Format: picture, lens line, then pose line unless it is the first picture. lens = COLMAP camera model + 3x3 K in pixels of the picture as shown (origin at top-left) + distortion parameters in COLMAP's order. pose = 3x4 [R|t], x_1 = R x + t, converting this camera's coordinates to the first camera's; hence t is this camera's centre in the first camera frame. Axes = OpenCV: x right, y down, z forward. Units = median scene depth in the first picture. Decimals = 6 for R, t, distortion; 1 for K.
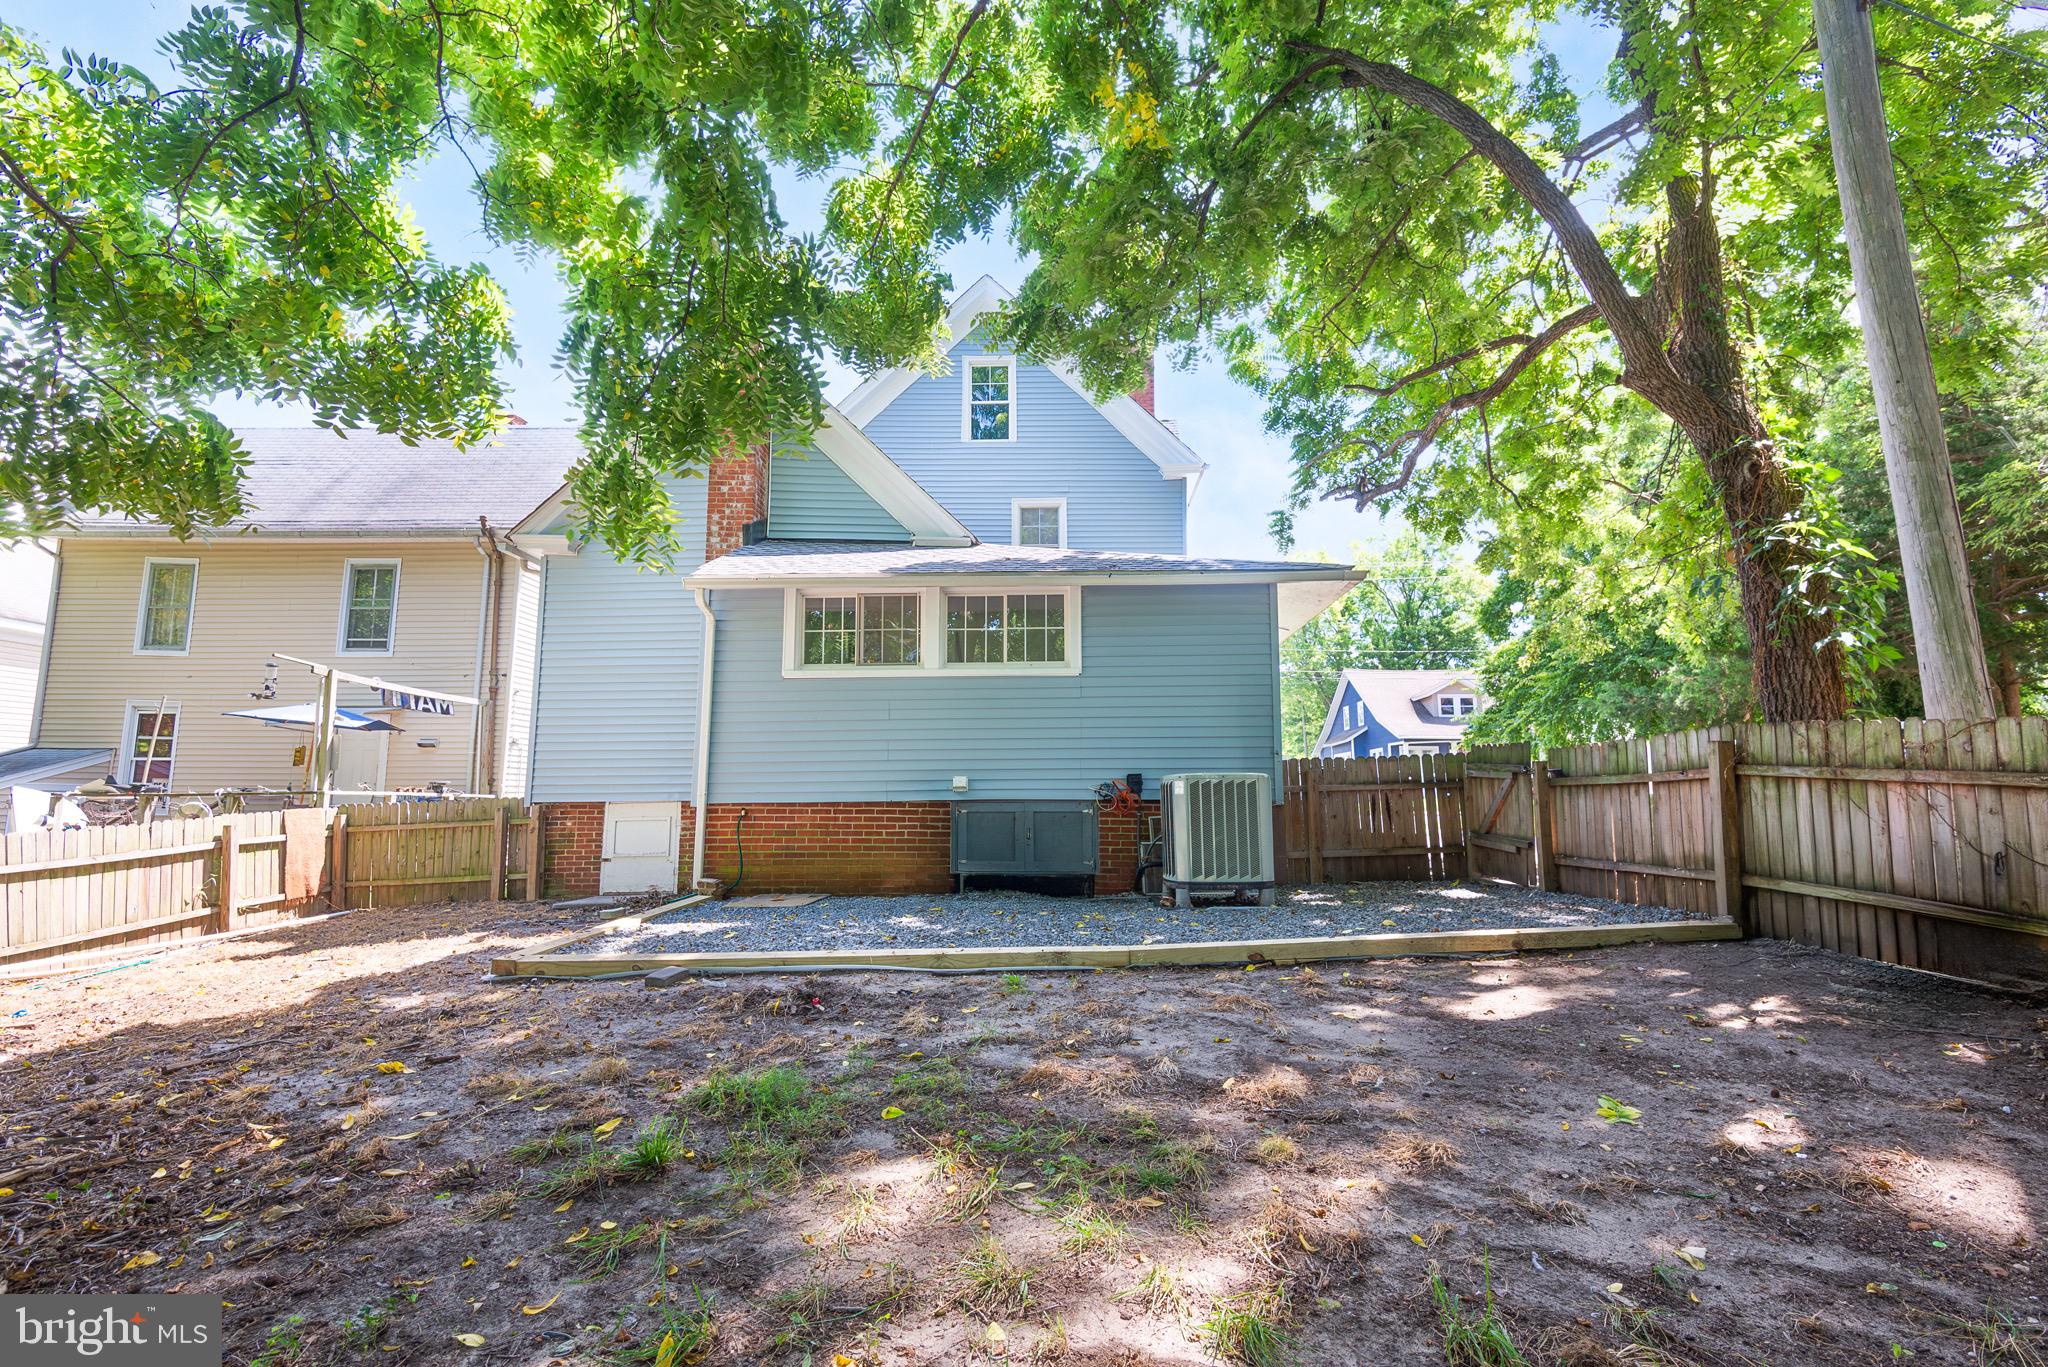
lens RADIAL K [[929.9, 0, 1024.0], [0, 929.9, 683.5], [0, 0, 1]] dist [0.000836, -0.000032]
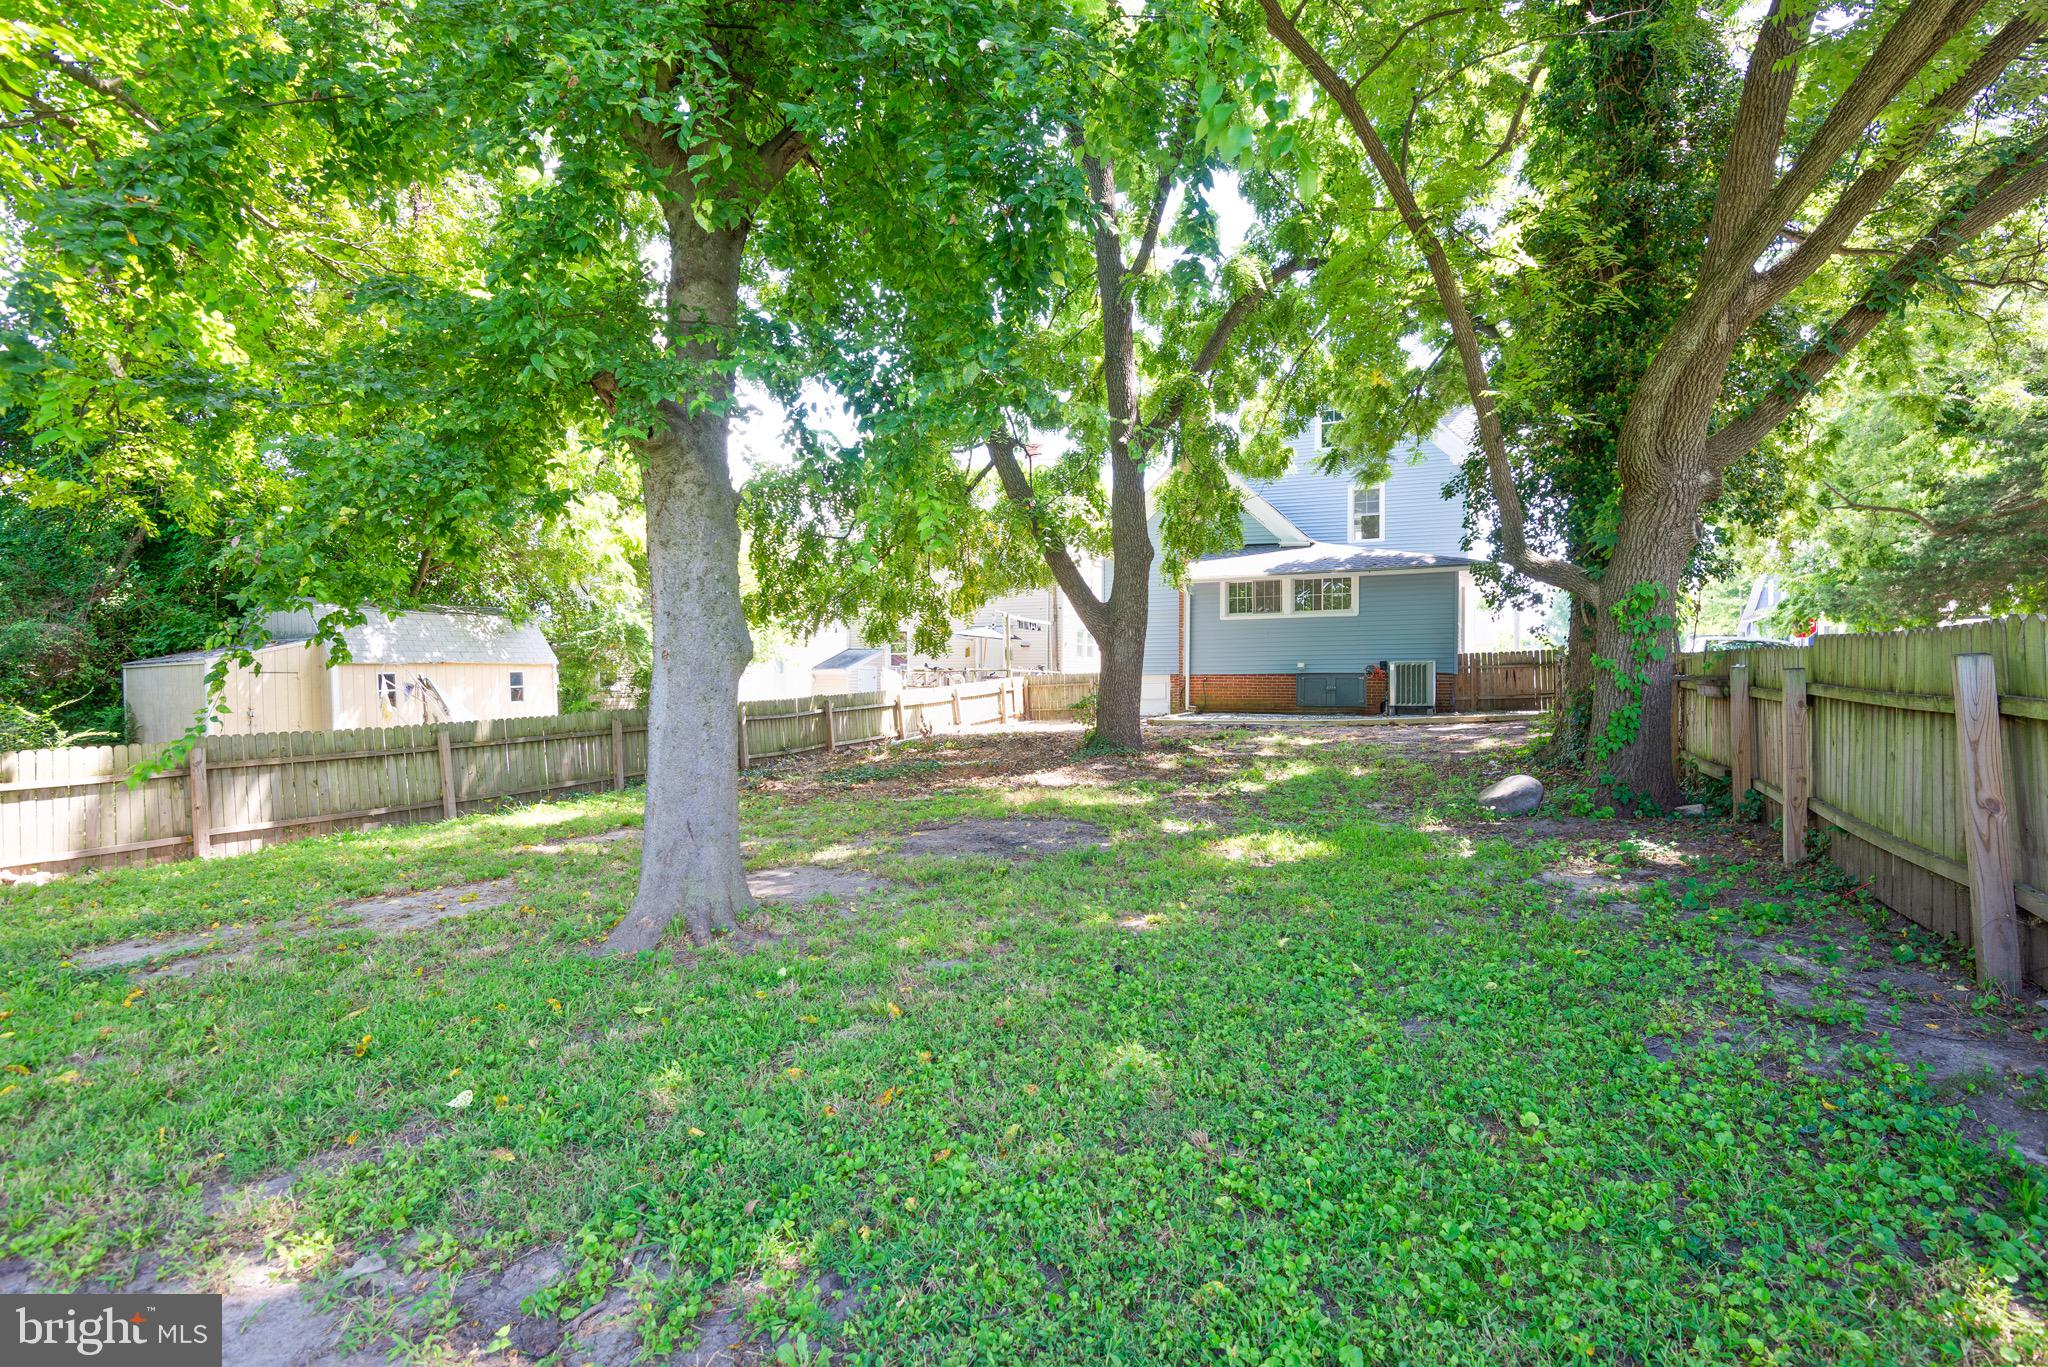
lens RADIAL K [[1060.2, 0, 1025.1], [0, 1060.2, 650.3], [0, 0, 1]] dist [-0.001290, -0.000062]
pose [[0.936173, -0.006268, -0.351482, 0.201615], [0.034938, 0.996550, 0.075285, -0.142492], [0.349798, -0.082760, 0.933163, -1.574985]]
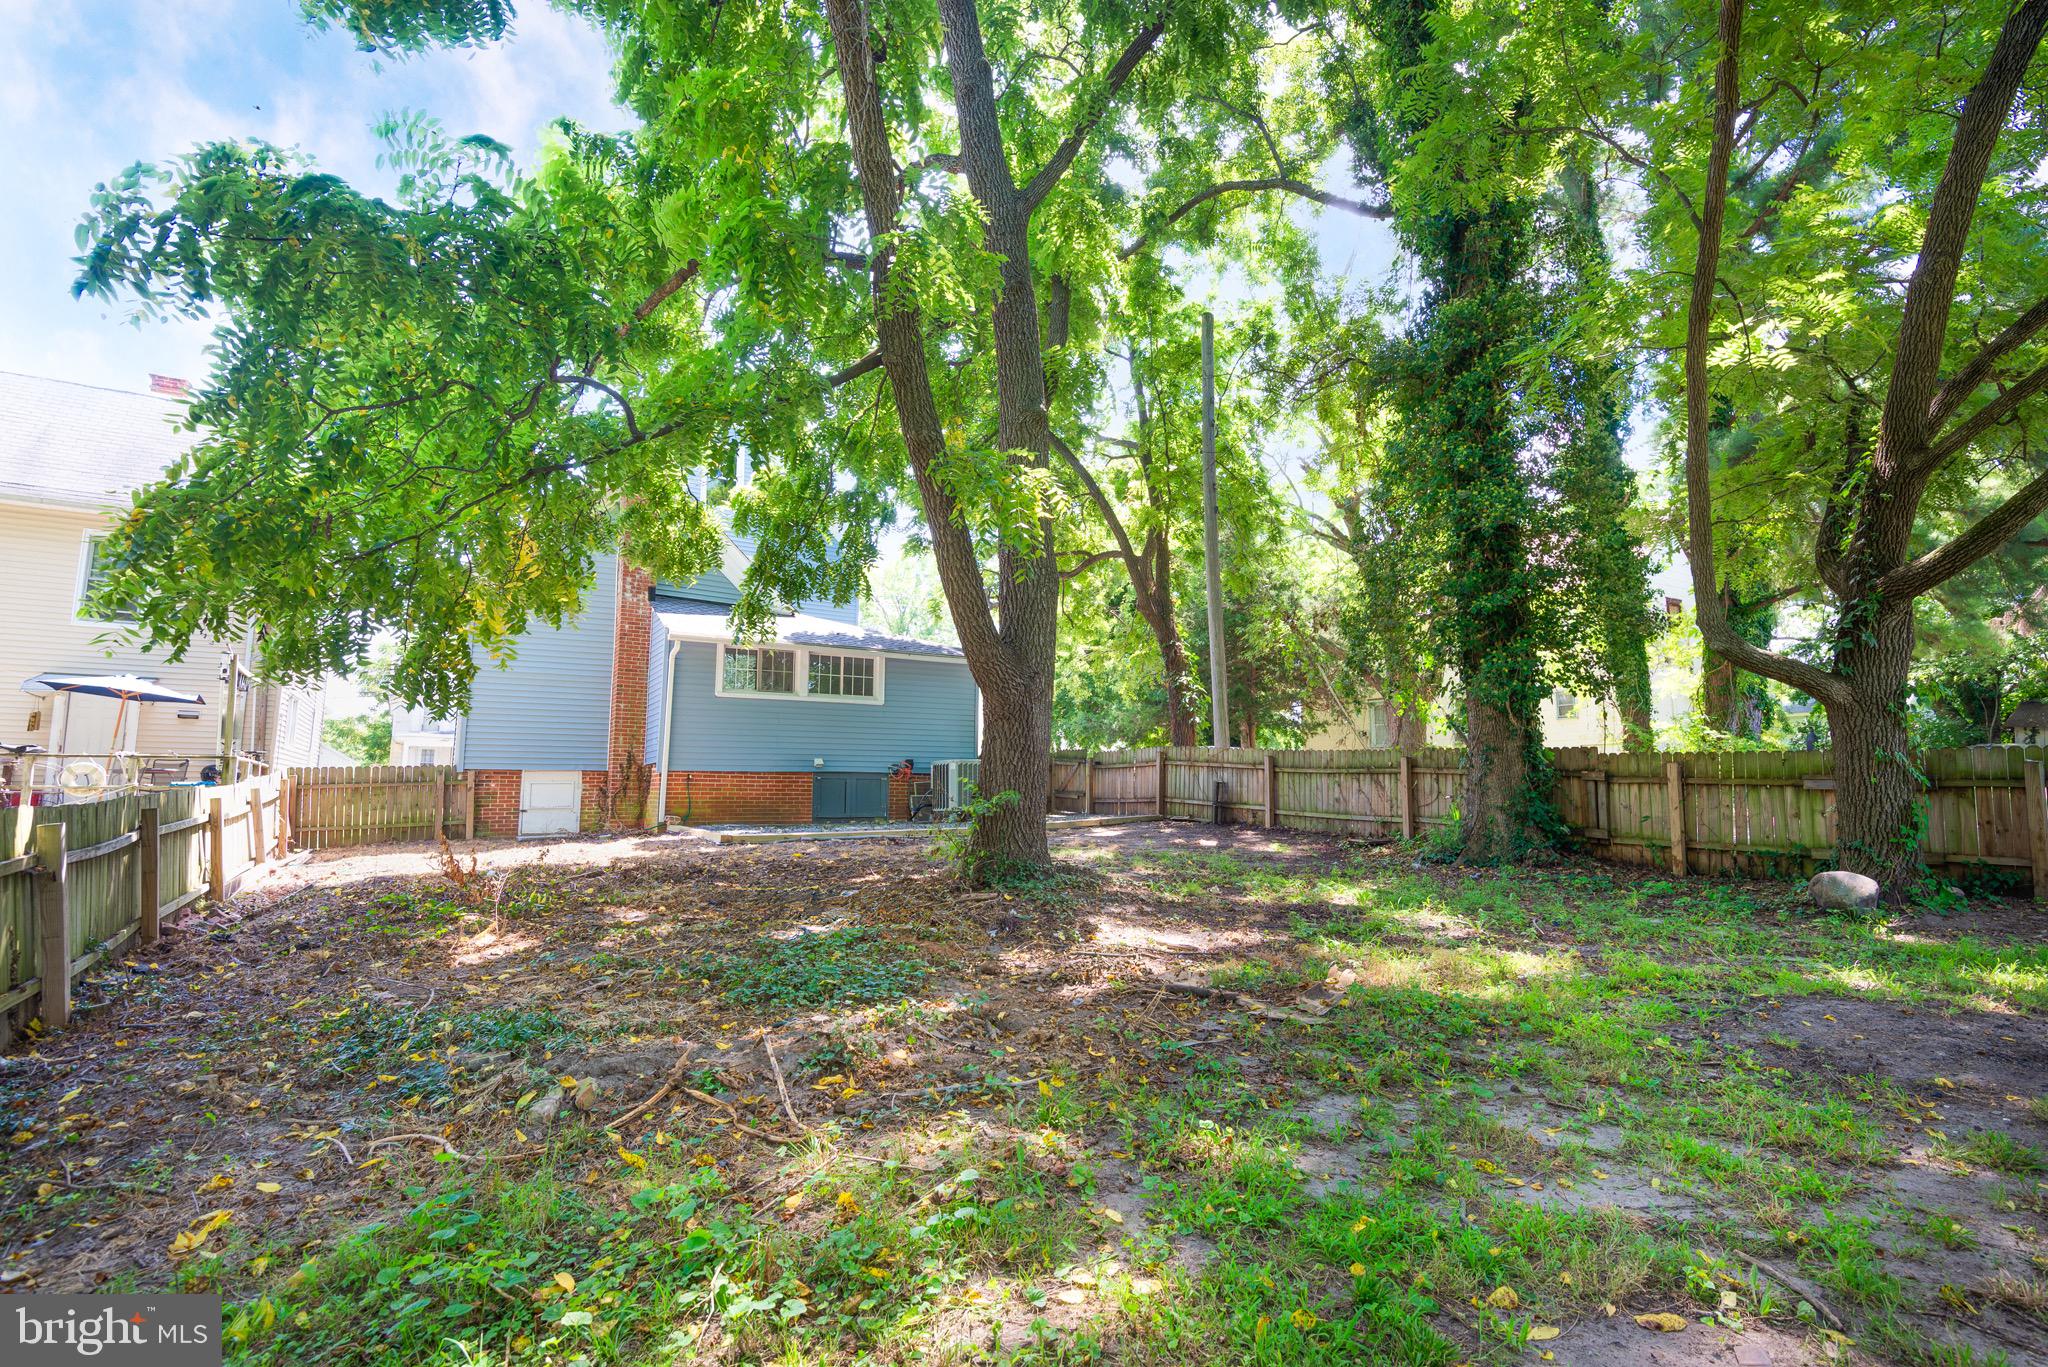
lens RADIAL K [[1060.2, 0, 1025.1], [0, 1060.2, 650.3], [0, 0, 1]] dist [-0.001290, -0.000062]
pose [[0.834386, 0.081332, 0.545147, -0.852637], [-0.073214, 0.996643, -0.036633, -0.059813], [-0.546296, -0.009347, 0.837540, -0.909954]]
